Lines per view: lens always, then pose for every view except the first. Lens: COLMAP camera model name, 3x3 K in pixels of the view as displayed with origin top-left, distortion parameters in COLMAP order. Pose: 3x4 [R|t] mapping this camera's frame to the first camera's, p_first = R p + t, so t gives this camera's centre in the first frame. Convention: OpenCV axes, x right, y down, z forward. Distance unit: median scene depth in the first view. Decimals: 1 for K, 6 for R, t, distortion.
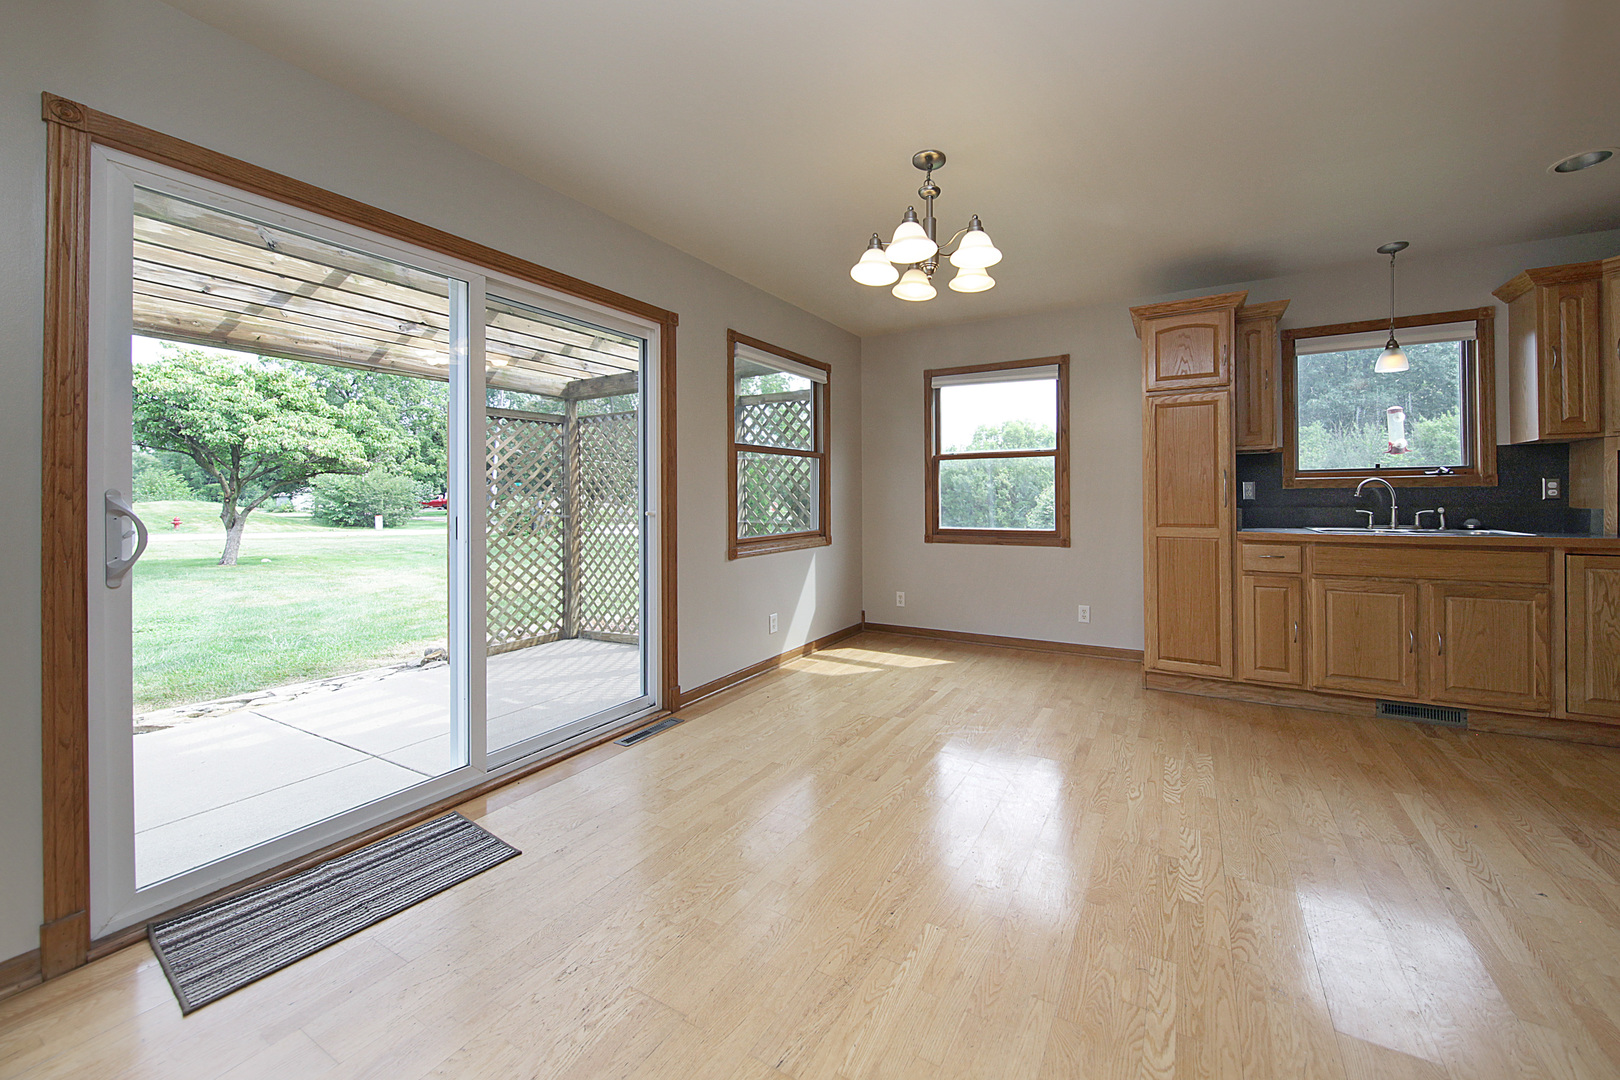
lens RADIAL K [[520.3, 0, 814.1], [0, 520.3, 505.2], [0, 0, 1]] dist [0.001132, 0.000021]
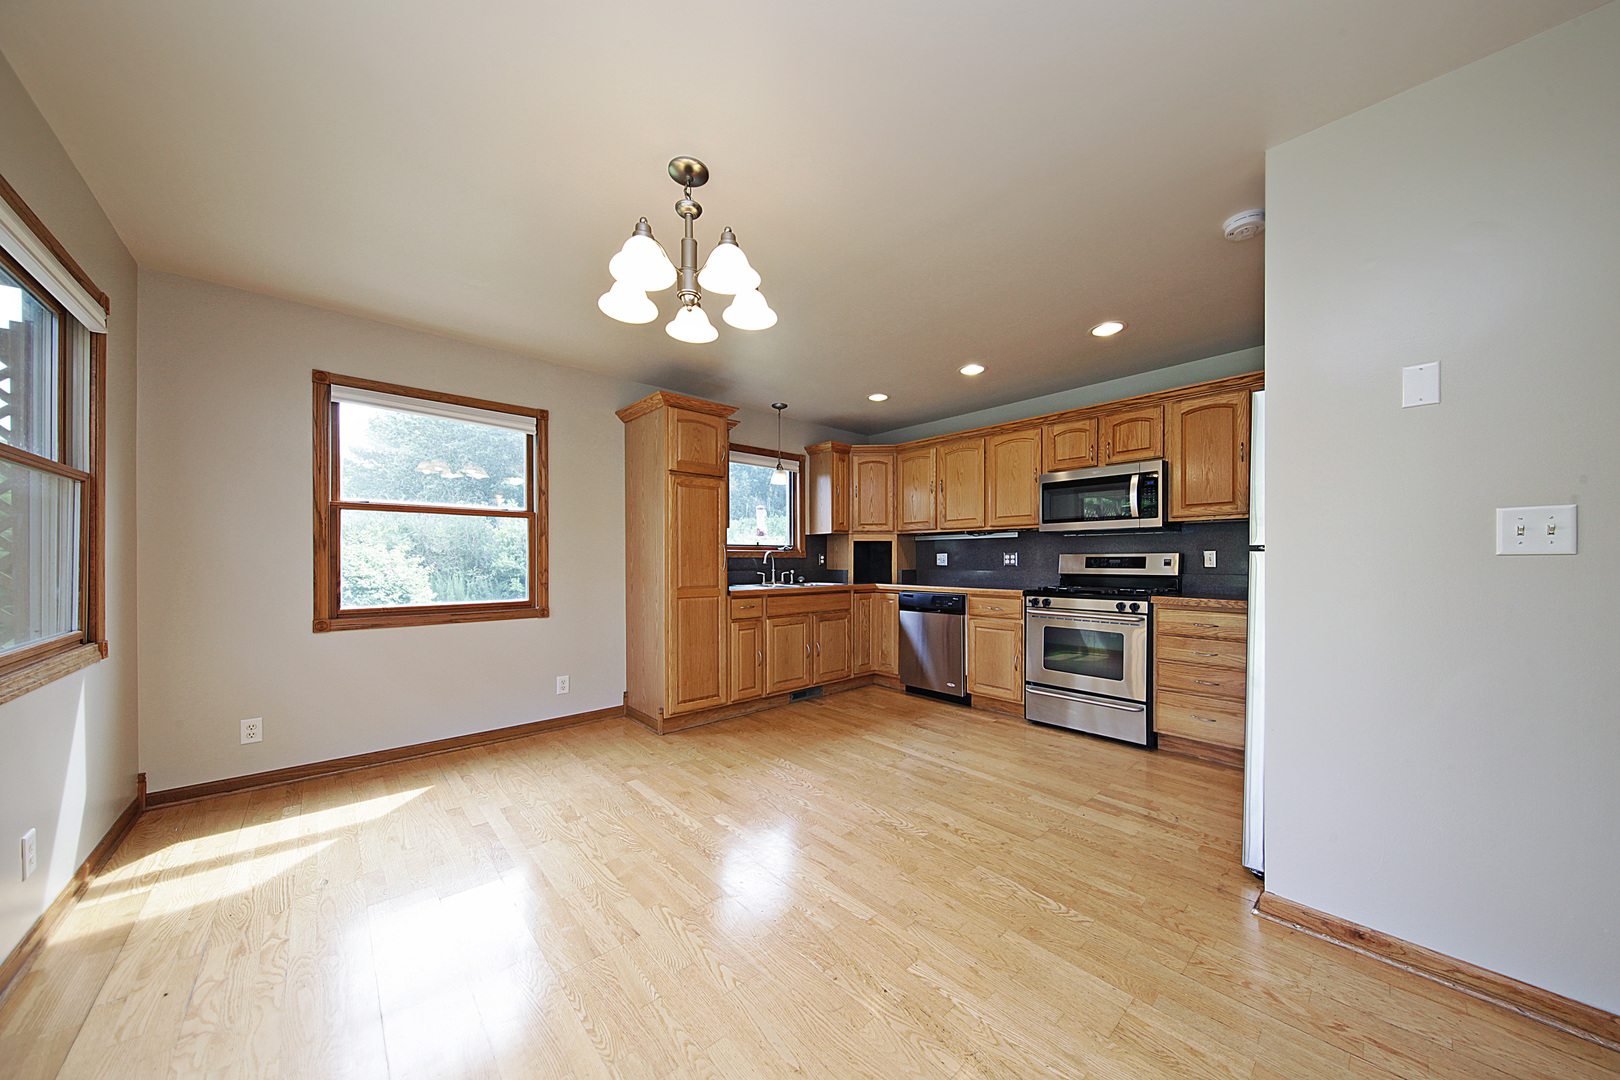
lens RADIAL K [[528.7, 0, 818.0], [0, 528.7, 569.1], [0, 0, 1]] dist [-0.000891, -0.000109]
pose [[0.358434, -0.004816, 0.933543, -0.334658], [0.013359, 0.999911, 0.000029, 0.001673], [-0.933460, 0.012461, 0.358466, 0.312296]]
